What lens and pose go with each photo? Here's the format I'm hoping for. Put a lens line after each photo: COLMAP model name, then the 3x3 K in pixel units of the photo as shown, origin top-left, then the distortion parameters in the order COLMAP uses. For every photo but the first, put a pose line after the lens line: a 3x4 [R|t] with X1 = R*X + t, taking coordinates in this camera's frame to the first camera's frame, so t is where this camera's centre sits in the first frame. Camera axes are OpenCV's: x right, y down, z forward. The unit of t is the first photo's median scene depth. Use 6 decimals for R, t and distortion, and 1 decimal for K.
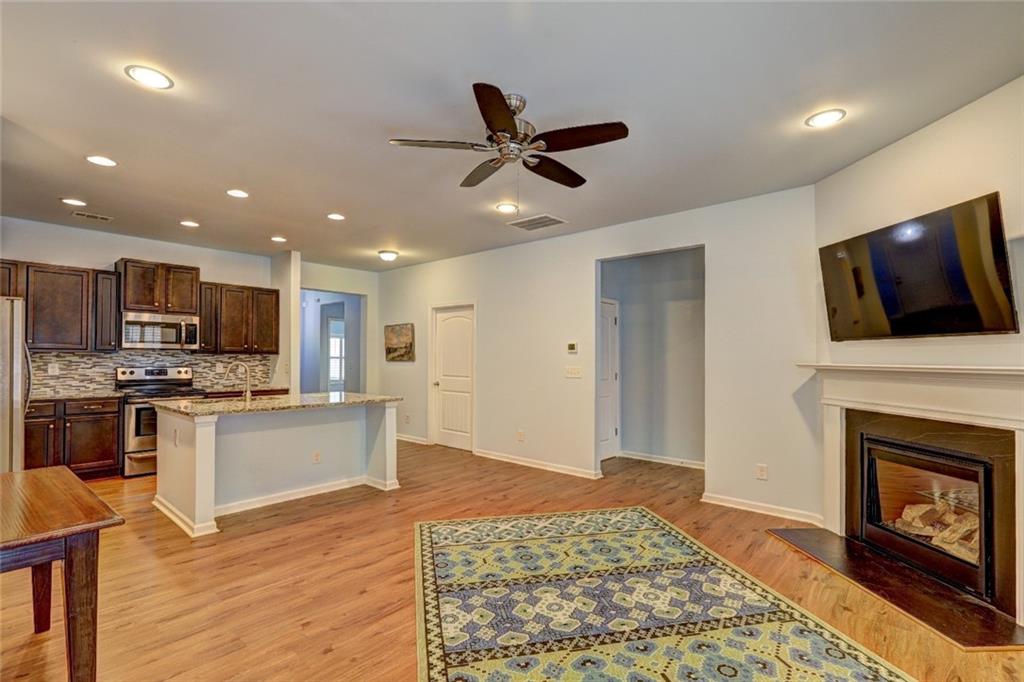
lens RADIAL K [[470.4, 0, 508.9], [0, 470.4, 353.4], [0, 0, 1]] dist [-0.000893, 0.000414]
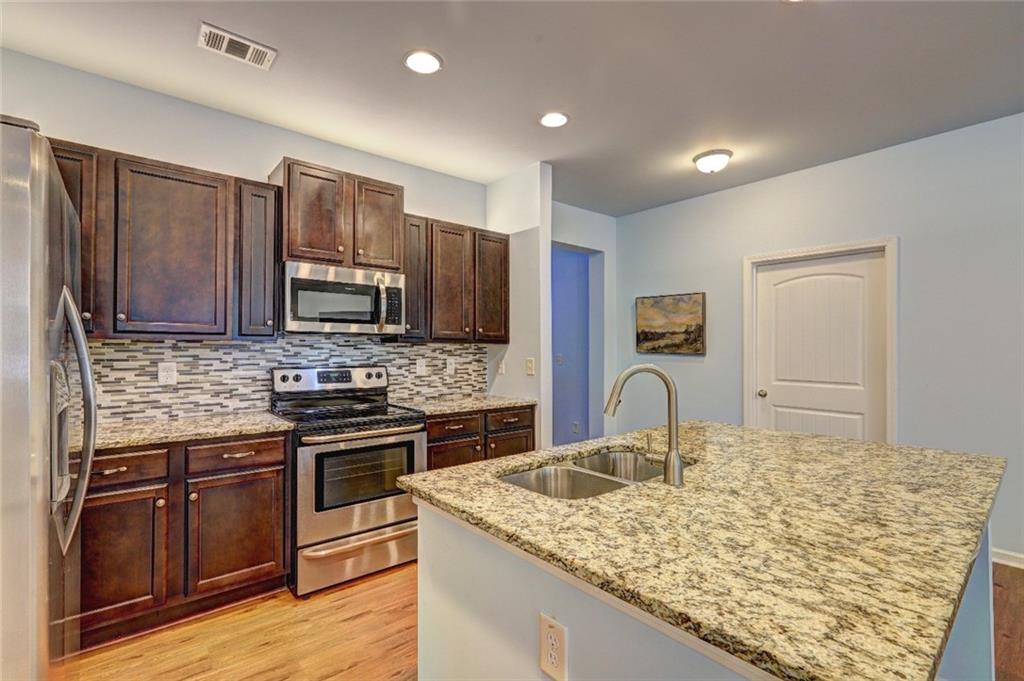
lens RADIAL K [[459.2, 0, 508.4], [0, 459.2, 344.3], [0, 0, 1]] dist [-0.001236, 0.000644]
pose [[0.988896, -0.004803, -0.148531, -0.527929], [0.004831, 0.999988, -0.000170, 0.003874], [0.148531, -0.000549, 0.988908, 0.561986]]
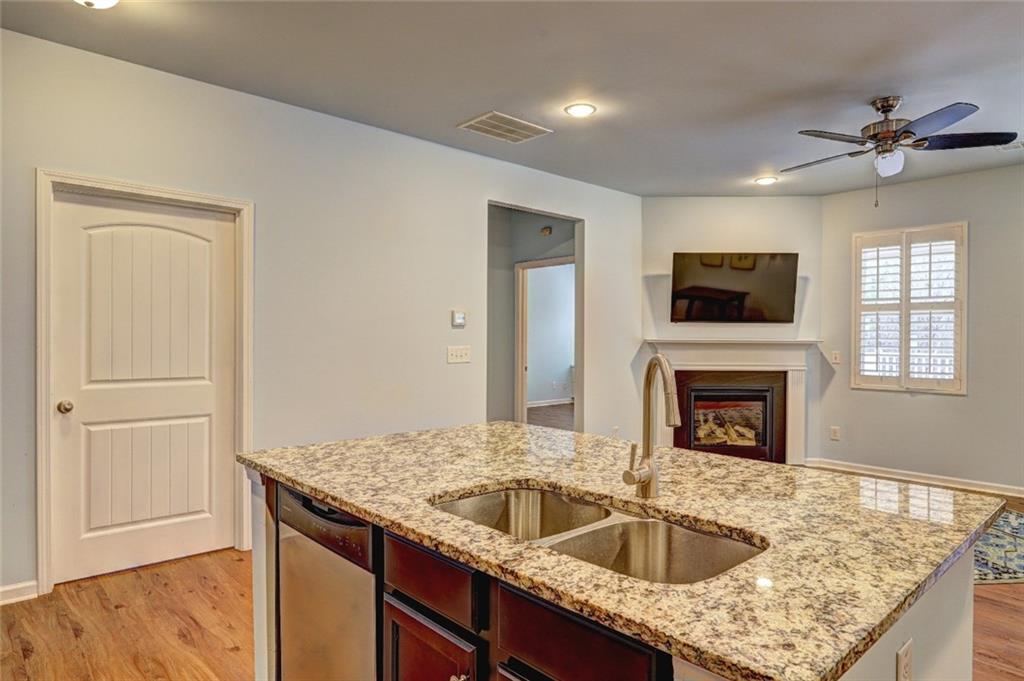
lens RADIAL K [[612.4, 0, 509.5], [0, 612.4, 340.0], [0, 0, 1]] dist [0.000563, -0.000108]
pose [[0.108638, -0.011844, 0.994011, -0.785183], [-0.016016, 0.999778, 0.013664, 0.006224], [-0.993952, -0.017404, 0.108425, 0.887059]]
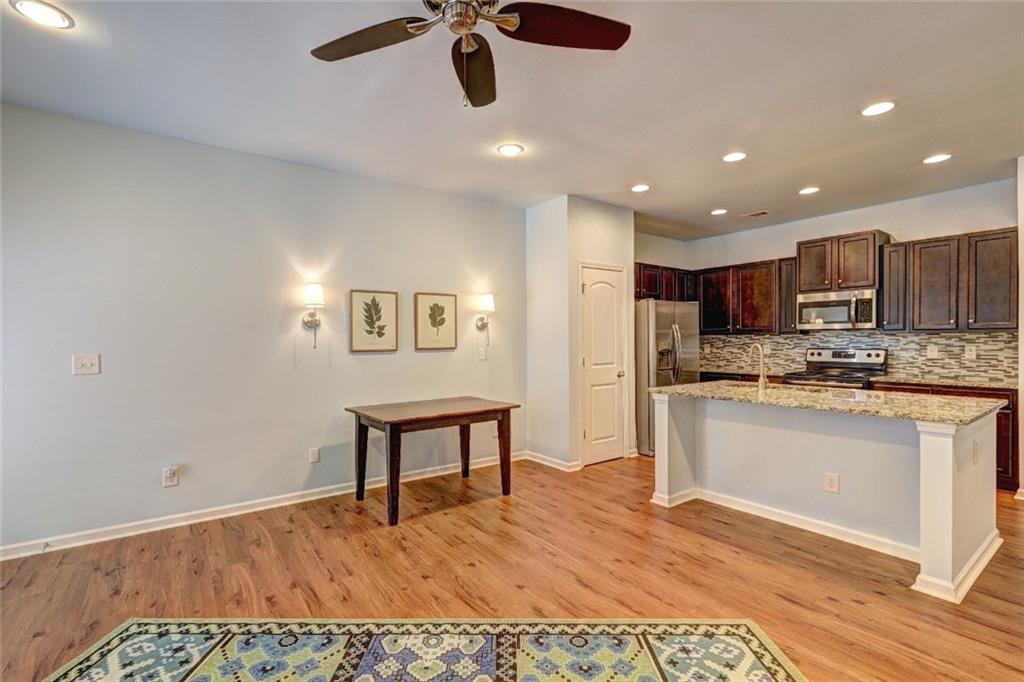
lens RADIAL K [[462.5, 0, 508.0], [0, 462.5, 345.3], [0, 0, 1]] dist [0.000844, 0.000339]
pose [[-0.212734, 0.007151, -0.977084, 0.314944], [0.014980, 0.999880, 0.004057, 0.009255], [0.976995, -0.013774, -0.212816, 0.619664]]
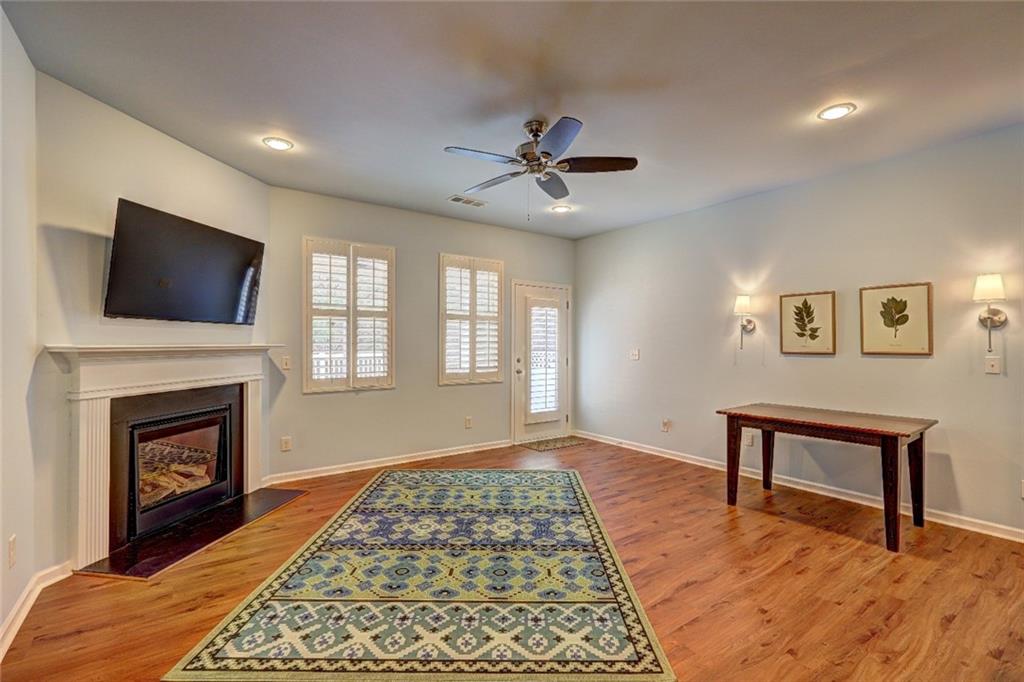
lens RADIAL K [[459.2, 0, 508.4], [0, 459.2, 344.8], [0, 0, 1]] dist [-0.001236, 0.000644]
pose [[-0.975367, -0.009264, 0.220393, -0.097789], [-0.010277, 0.999941, -0.003451, 0.011904], [-0.220348, -0.005631, -0.975405, 1.118718]]
